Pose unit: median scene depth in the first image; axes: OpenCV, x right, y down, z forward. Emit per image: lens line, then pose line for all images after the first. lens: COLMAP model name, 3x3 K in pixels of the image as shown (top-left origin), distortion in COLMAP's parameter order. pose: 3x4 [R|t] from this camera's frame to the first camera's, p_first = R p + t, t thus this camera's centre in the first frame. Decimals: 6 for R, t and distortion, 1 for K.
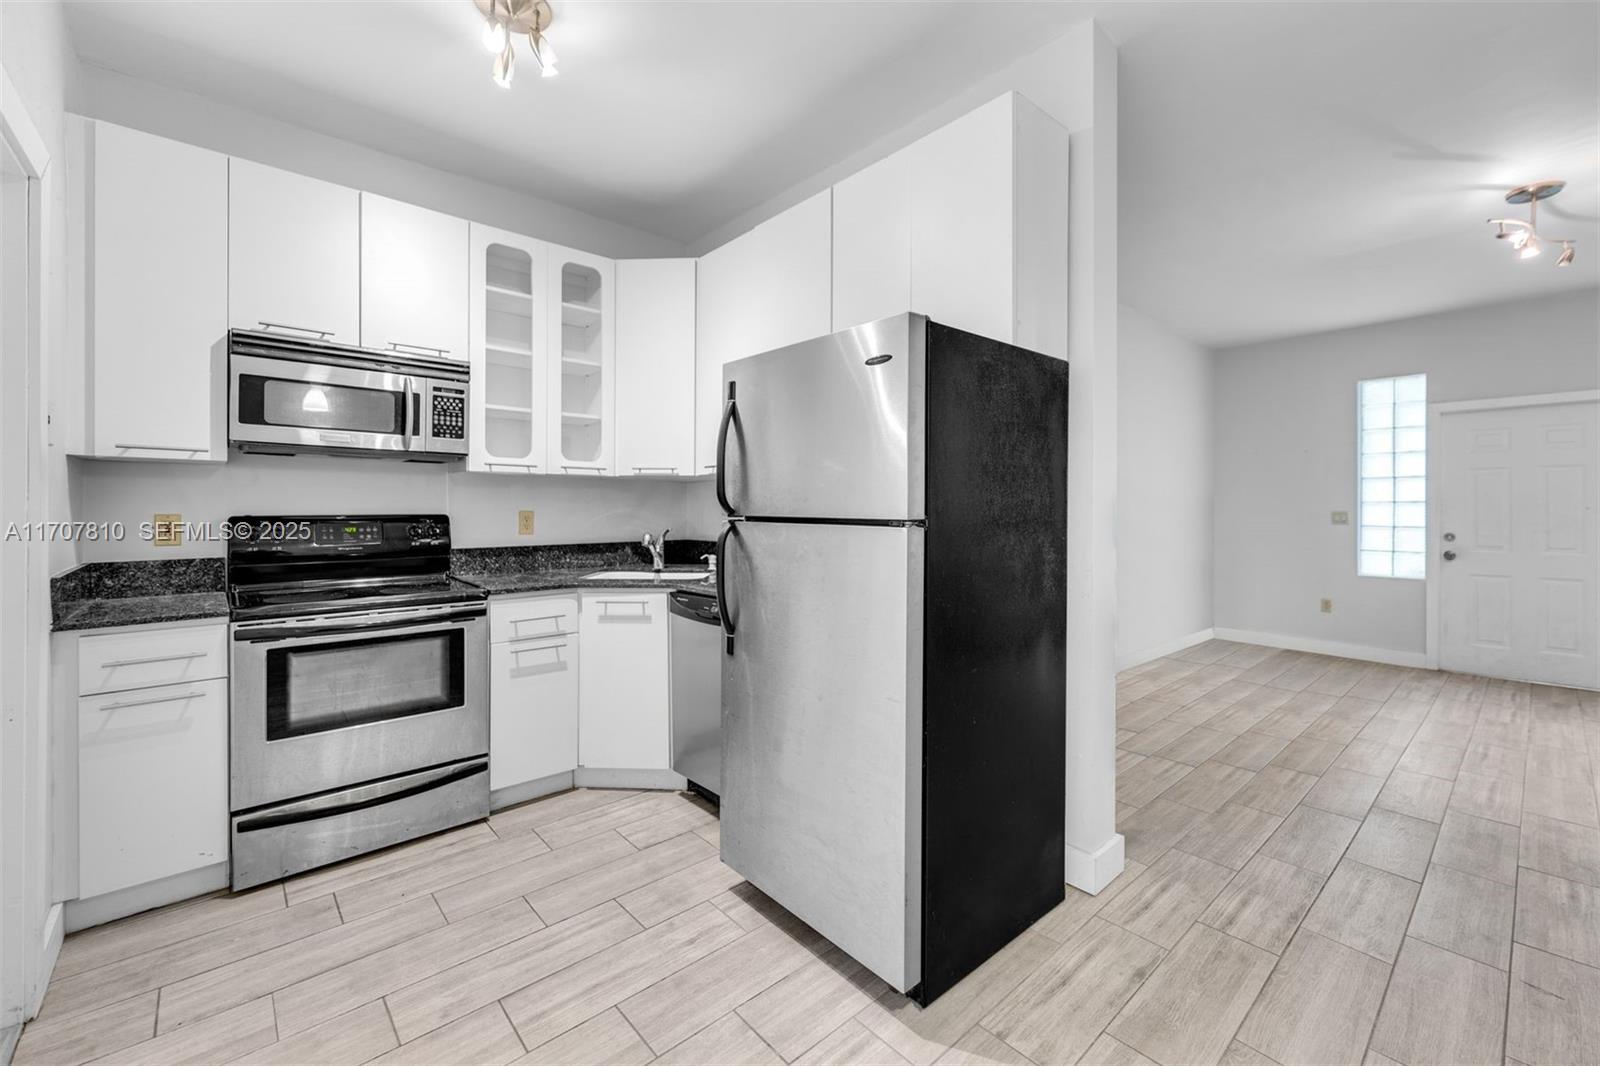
lens RADIAL K [[662.0, 0, 814.5], [0, 662.0, 521.4], [0, 0, 1]] dist [-0.001377, -0.000809]
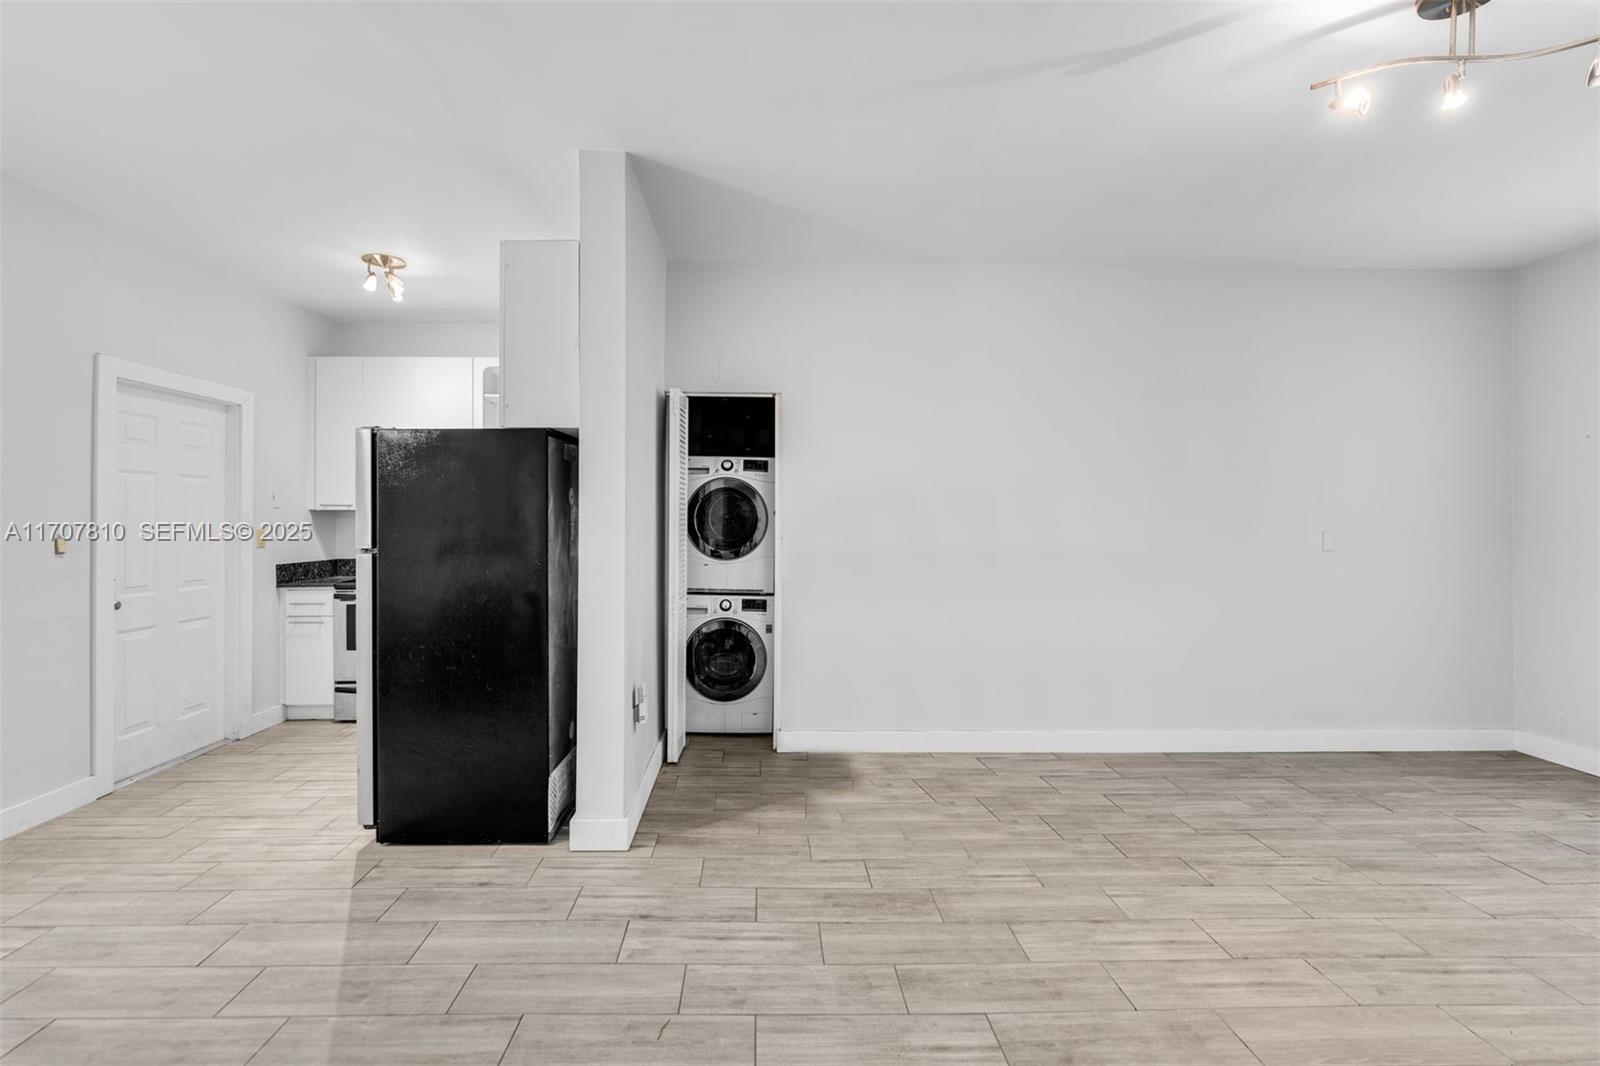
lens RADIAL K [[706.7, 0, 786.7], [0, 706.7, 522.7], [0, 0, 1]] dist [-0.010109, -0.000434]
pose [[0.758900, 0.000230, -0.651207, 1.548992], [-0.011775, 0.999841, -0.013369, -0.041893], [0.651101, 0.017814, 0.758782, 0.233267]]
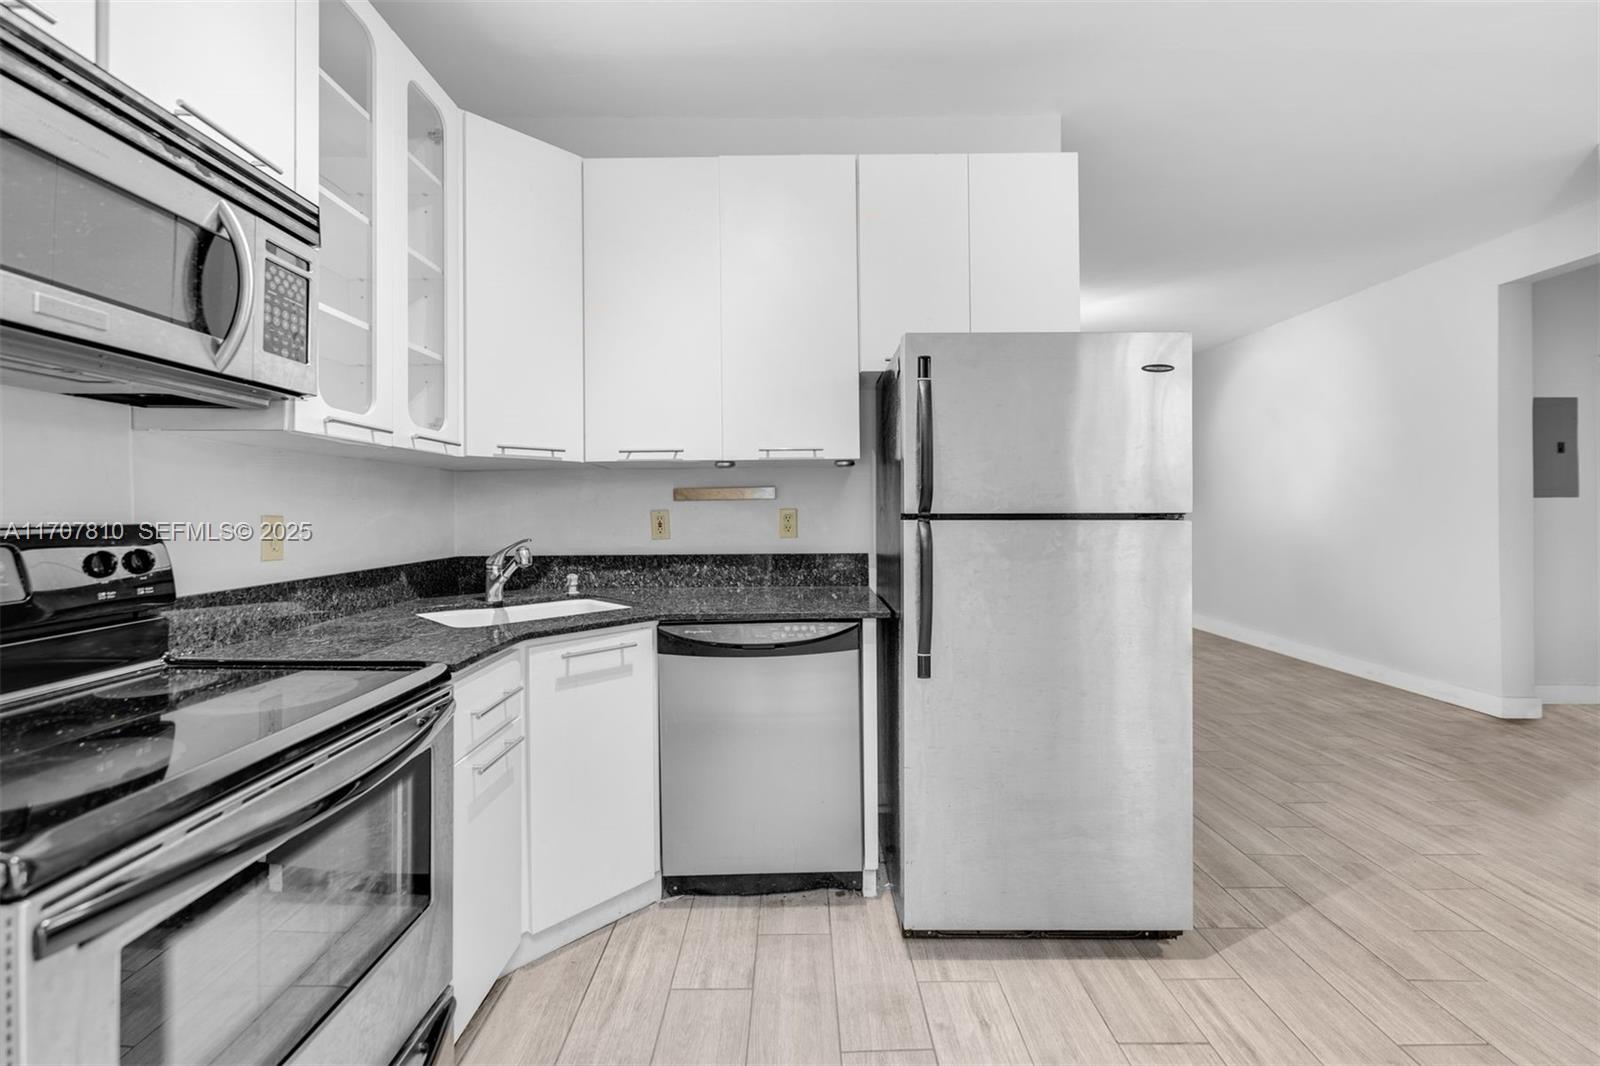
lens RADIAL K [[662.0, 0, 802.5], [0, 662.0, 516.3], [0, 0, 1]] dist [-0.001377, -0.000809]
pose [[0.662800, -0.012299, 0.748696, -0.823248], [0.022797, 0.999733, -0.003759, -0.005341], [-0.748450, 0.019559, 0.662903, 0.525710]]
